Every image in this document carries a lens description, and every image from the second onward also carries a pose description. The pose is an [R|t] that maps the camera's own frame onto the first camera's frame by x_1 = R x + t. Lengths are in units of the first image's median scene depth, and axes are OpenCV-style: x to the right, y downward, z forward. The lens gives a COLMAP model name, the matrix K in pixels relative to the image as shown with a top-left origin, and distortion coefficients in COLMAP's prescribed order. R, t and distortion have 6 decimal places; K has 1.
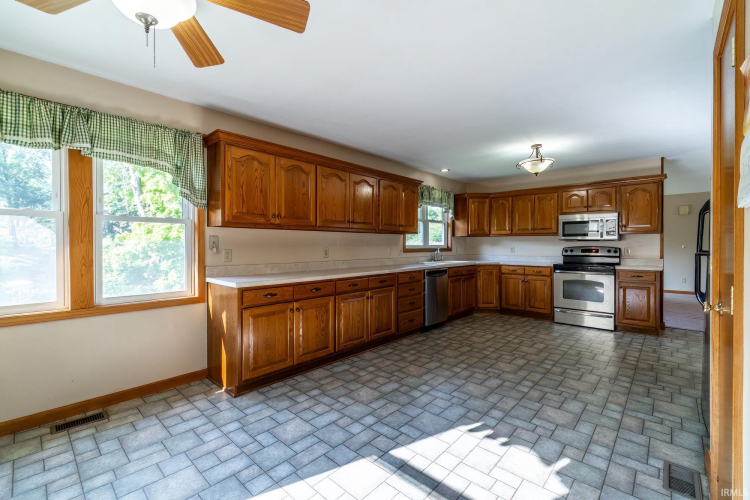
lens RADIAL K [[327.3, 0, 365.8], [0, 327.3, 244.5], [0, 0, 1]] dist [-0.008130, 0.000410]
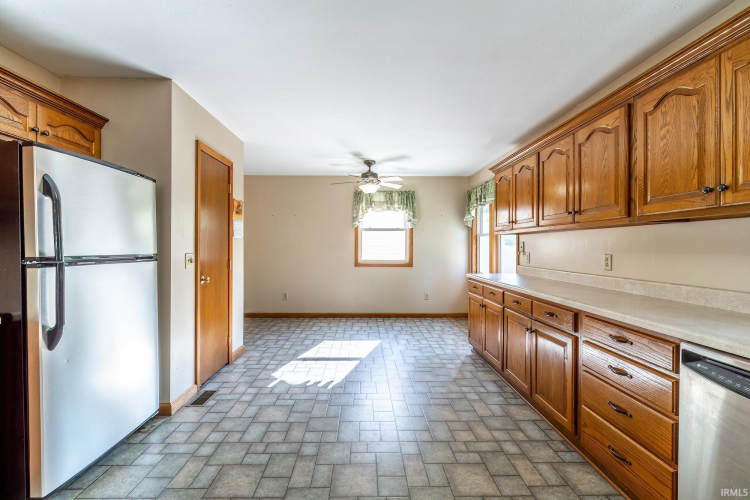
lens RADIAL K [[327.3, 0, 376.1], [0, 327.3, 249.1], [0, 0, 1]] dist [-0.008130, 0.000410]
pose [[-0.702523, 0.000100, -0.711661, 0.613496], [-0.004640, 0.999978, 0.004721, -0.002123], [0.711646, 0.006619, -0.702507, 1.095132]]
